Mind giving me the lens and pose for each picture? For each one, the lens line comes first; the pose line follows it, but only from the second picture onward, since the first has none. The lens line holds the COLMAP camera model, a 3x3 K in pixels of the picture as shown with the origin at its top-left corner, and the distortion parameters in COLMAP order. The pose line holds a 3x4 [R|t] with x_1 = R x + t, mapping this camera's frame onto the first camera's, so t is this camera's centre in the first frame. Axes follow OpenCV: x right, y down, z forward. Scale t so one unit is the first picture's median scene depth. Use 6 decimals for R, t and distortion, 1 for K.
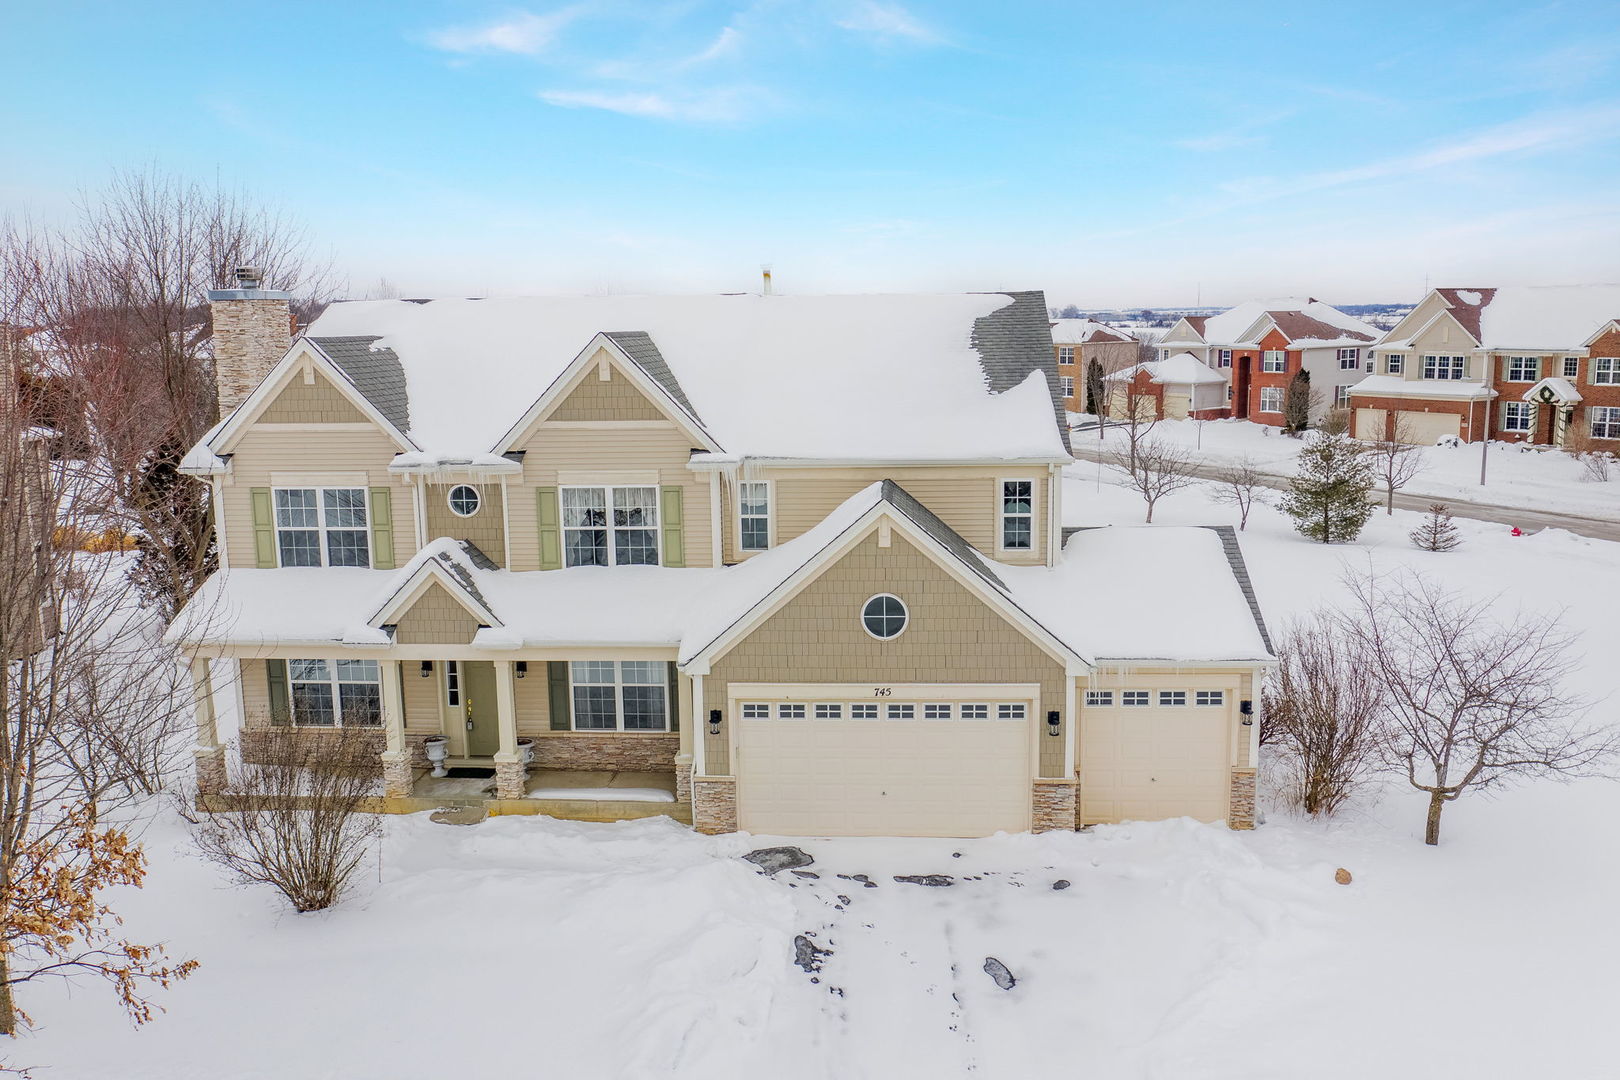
lens RADIAL K [[788.5, 0, 805.0], [0, 788.5, 521.5], [0, 0, 1]] dist [0.000661, 0.000531]
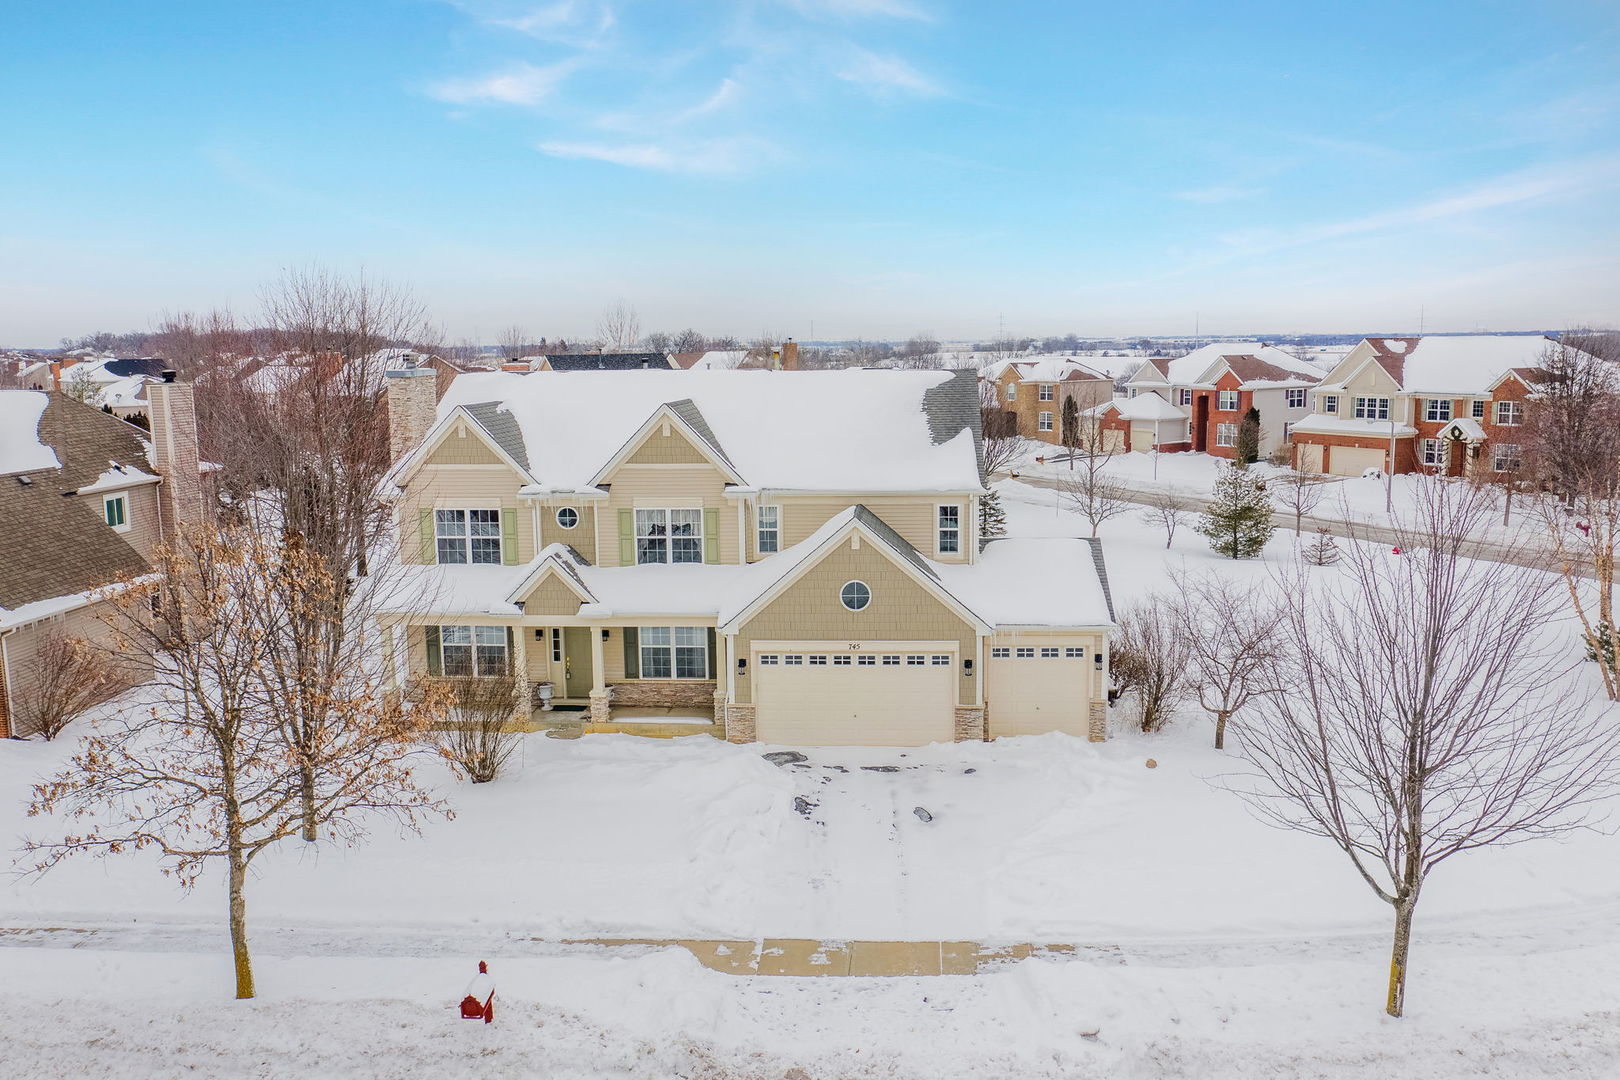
lens RADIAL K [[717.9, 0, 810.0], [0, 717.9, 540.0], [0, 0, 1]] dist [-0.000138, -0.000462]
pose [[0.999978, 0.003797, 0.005496, 0.005709], [-0.003773, 0.999983, -0.004450, 0.018434], [-0.005512, 0.004429, 0.999975, -0.322898]]
